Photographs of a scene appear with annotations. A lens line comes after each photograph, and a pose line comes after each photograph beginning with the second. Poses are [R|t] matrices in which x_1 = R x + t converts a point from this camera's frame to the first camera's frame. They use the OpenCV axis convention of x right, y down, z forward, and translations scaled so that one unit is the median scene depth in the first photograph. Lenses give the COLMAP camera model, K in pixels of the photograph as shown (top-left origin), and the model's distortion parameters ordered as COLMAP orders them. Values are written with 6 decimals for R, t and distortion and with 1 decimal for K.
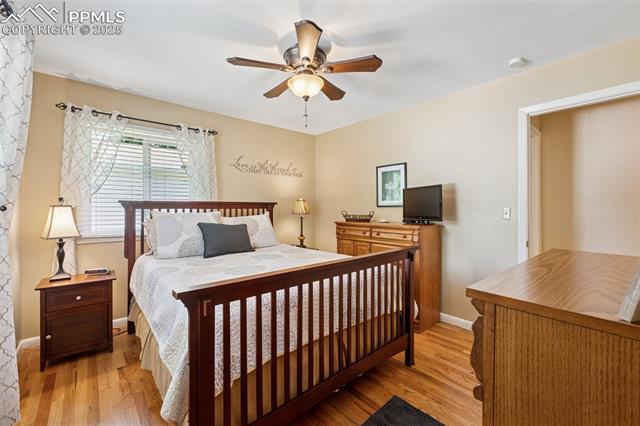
lens RADIAL K [[267.7, 0, 320.2], [0, 267.7, 212.8], [0, 0, 1]] dist [-0.000507, 0.001295]
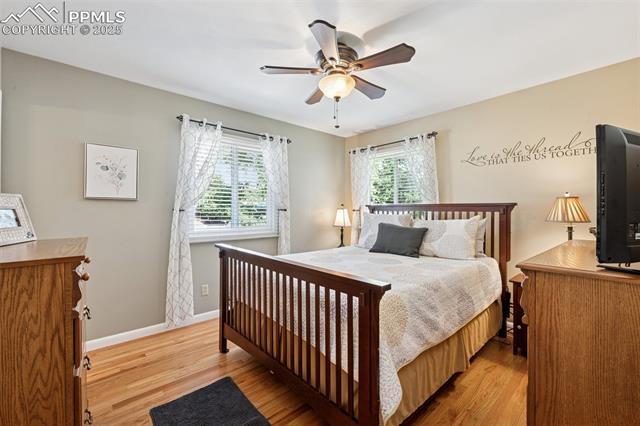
lens RADIAL K [[267.7, 0, 320.4], [0, 267.7, 208.7], [0, 0, 1]] dist [-0.000507, 0.001295]
pose [[0.023776, 0.003268, -0.999712, 0.689331], [-0.012281, 0.999920, 0.002977, -0.025900], [0.999642, 0.012206, 0.023814, 0.666681]]
